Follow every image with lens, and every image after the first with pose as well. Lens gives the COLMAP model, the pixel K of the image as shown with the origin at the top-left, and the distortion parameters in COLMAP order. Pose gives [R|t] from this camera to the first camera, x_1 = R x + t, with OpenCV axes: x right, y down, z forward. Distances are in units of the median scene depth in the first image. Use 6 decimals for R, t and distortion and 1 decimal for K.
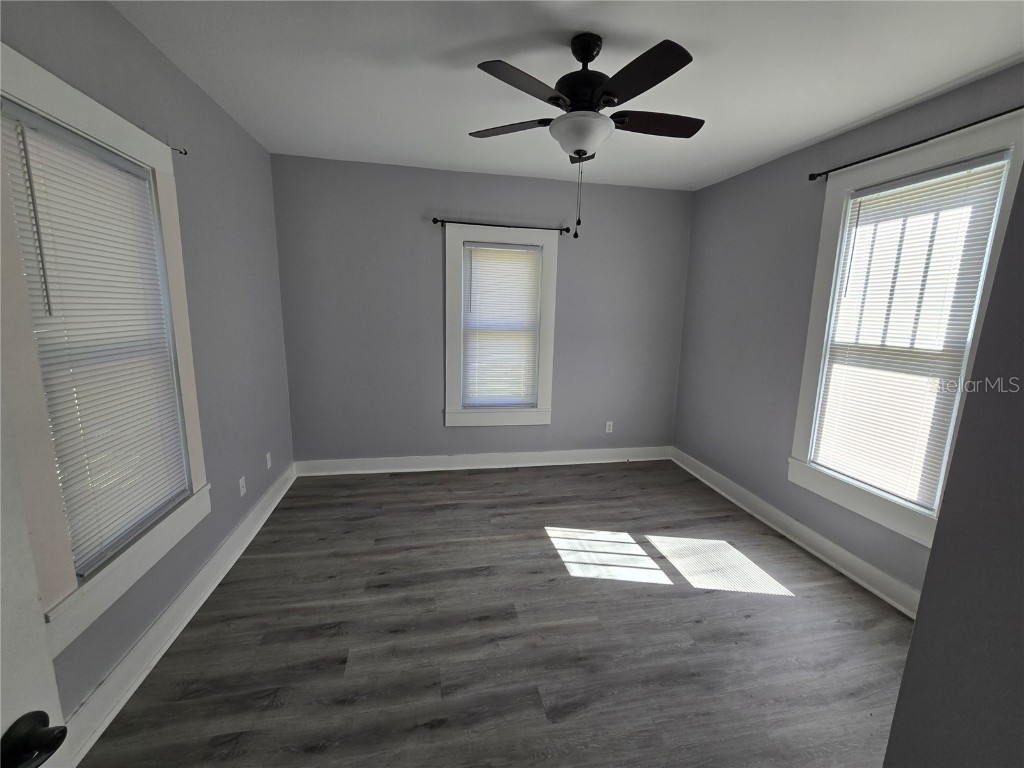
lens RADIAL K [[444.2, 0, 512.0], [0, 444.2, 384.0], [0, 0, 1]] dist [-0.003277, -0.000443]
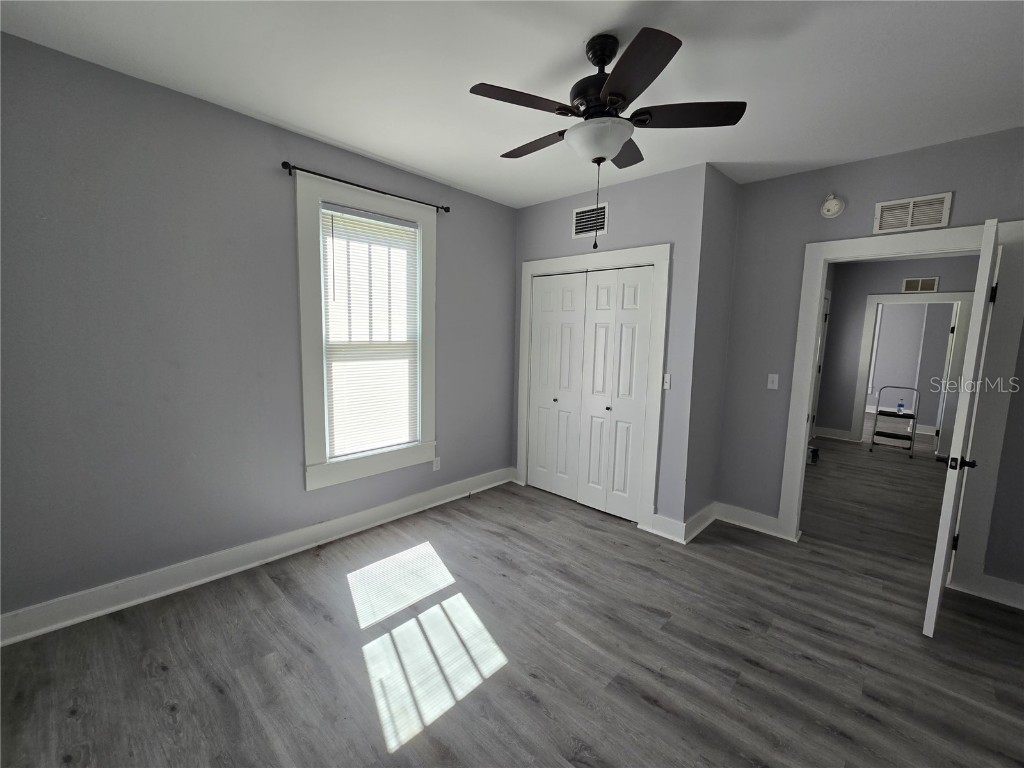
lens RADIAL K [[444.2, 0, 512.0], [0, 444.2, 384.0], [0, 0, 1]] dist [-0.003277, -0.000443]
pose [[-0.591430, -0.140499, 0.794022, -0.451158], [0.094390, 0.965871, 0.241214, -0.243156], [-0.800813, 0.217609, -0.557983, 1.440312]]
